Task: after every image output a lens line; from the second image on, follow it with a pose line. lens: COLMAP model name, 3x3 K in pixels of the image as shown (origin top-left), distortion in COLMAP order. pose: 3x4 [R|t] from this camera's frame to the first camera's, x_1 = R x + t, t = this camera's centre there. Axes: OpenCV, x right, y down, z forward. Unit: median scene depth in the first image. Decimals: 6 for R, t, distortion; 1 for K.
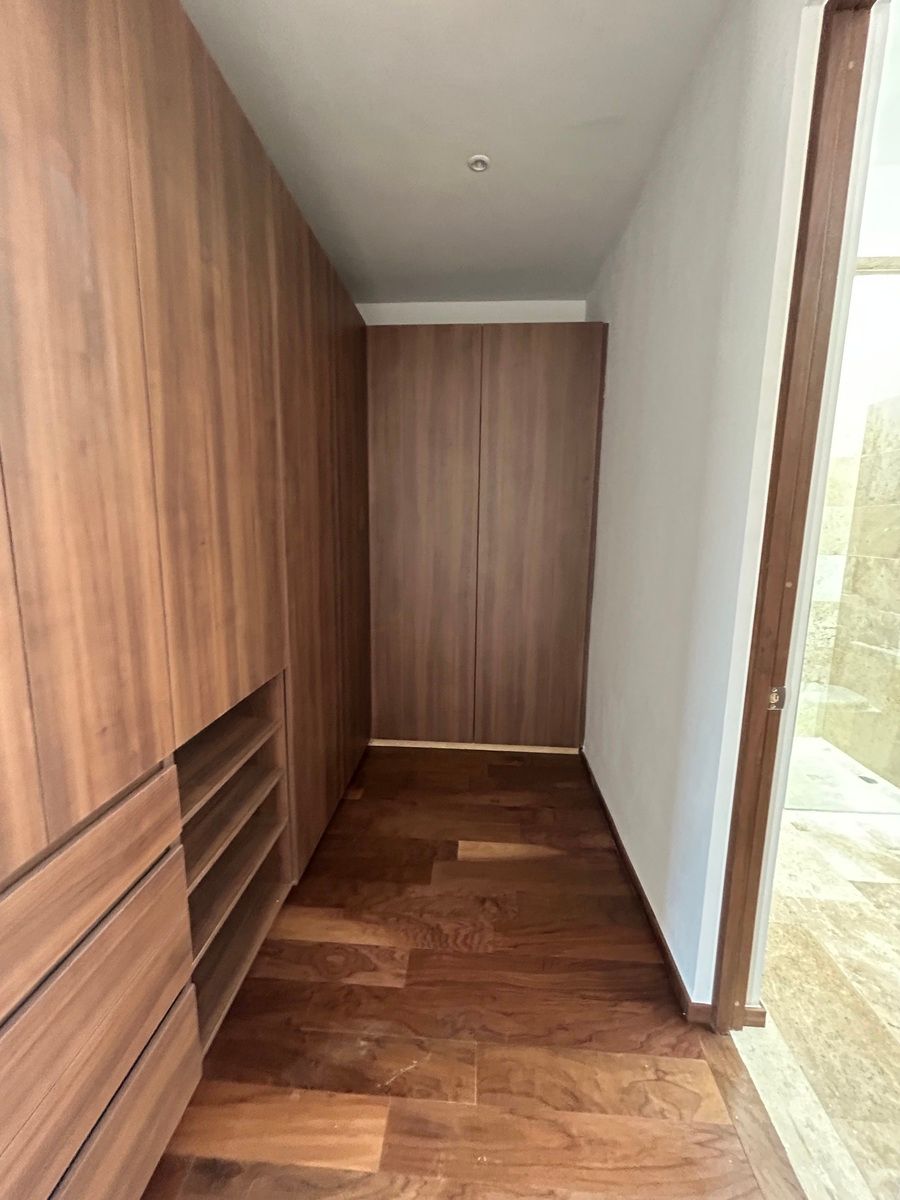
lens RADIAL K [[484.4, 0, 450.0], [0, 484.4, 600.0], [0, 0, 1]] dist [-0.001233, 0.002375]
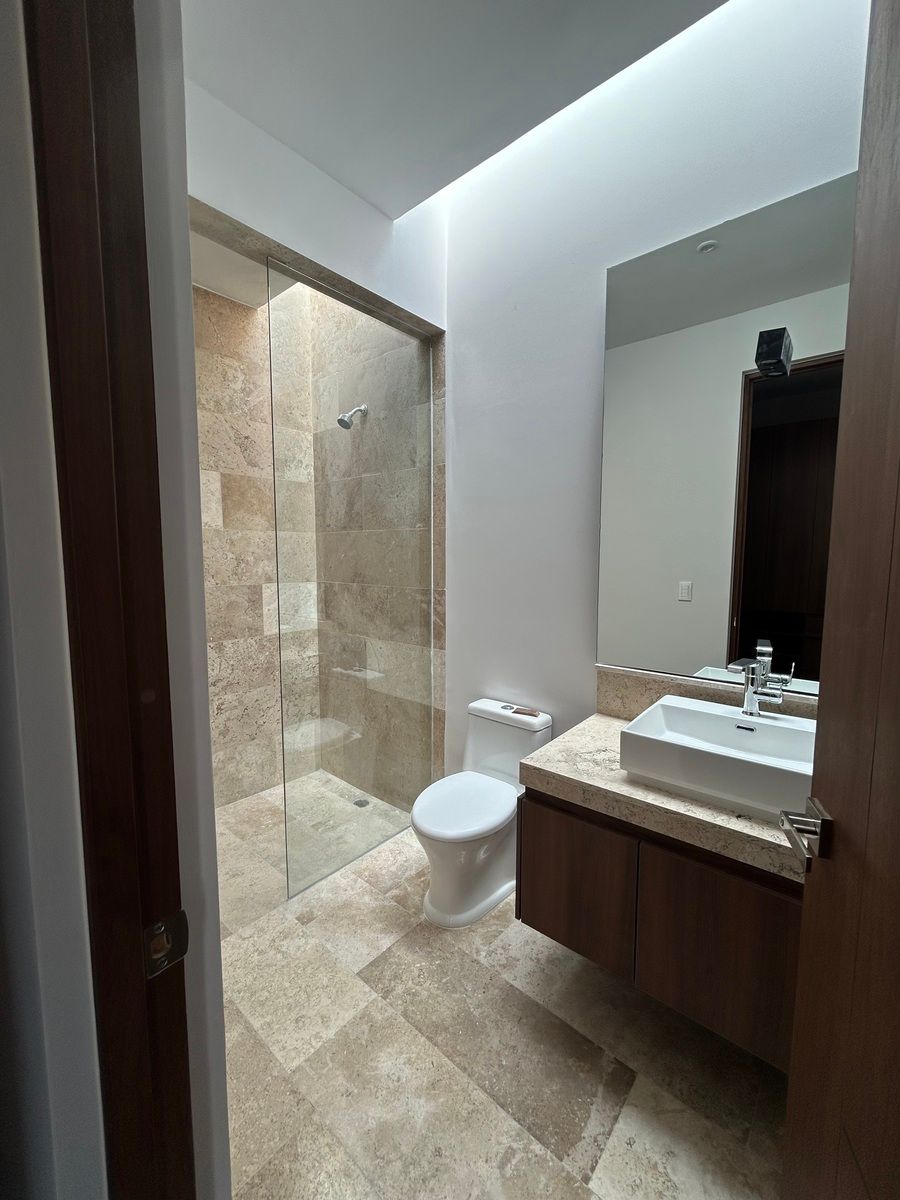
lens RADIAL K [[484.4, 0, 450.0], [0, 484.4, 600.0], [0, 0, 1]] dist [-0.001233, 0.002375]
pose [[0.600932, -0.089118, 0.794317, 0.204099], [0.129774, 0.991458, 0.013057, -0.034847], [-0.788695, 0.095235, 0.607364, 0.198052]]
